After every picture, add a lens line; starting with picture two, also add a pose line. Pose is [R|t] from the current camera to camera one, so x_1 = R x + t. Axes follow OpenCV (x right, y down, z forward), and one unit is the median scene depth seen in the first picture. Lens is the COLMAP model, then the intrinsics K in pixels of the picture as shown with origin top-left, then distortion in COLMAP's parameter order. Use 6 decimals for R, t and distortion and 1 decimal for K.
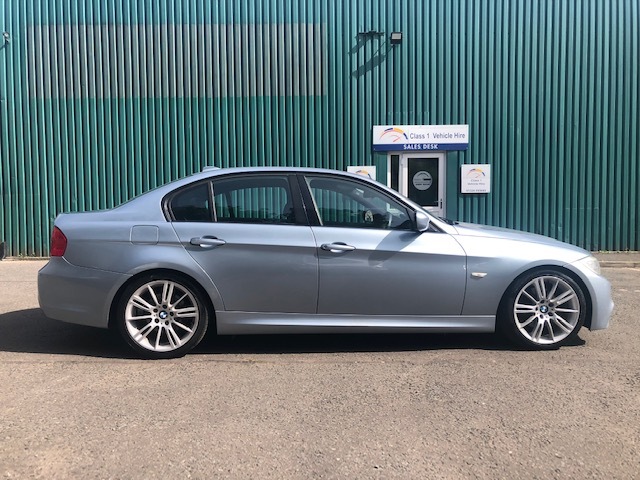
lens RADIAL K [[518.1, 0, 320.0], [0, 518.1, 240.0], [0, 0, 1]] dist [0.012887, -0.004187]
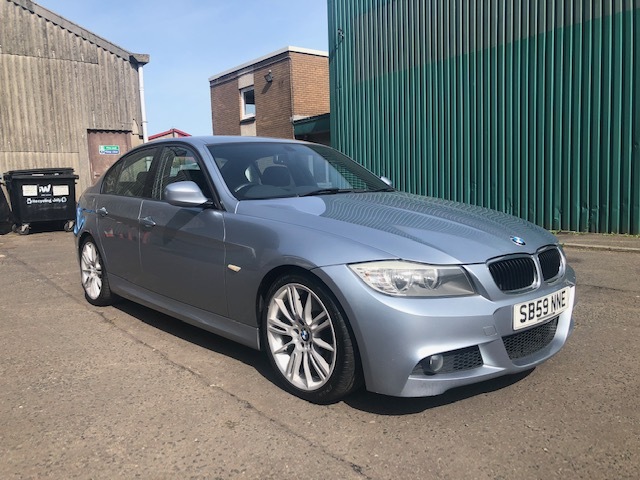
lens RADIAL K [[518.1, 0, 320.0], [0, 518.1, 240.0], [0, 0, 1]] dist [0.012887, -0.004187]
pose [[0.600497, 0.072227, -0.796359, 0.397802], [-0.021928, 0.997025, 0.073892, -0.012143], [0.799326, -0.026910, 0.600294, 0.271511]]
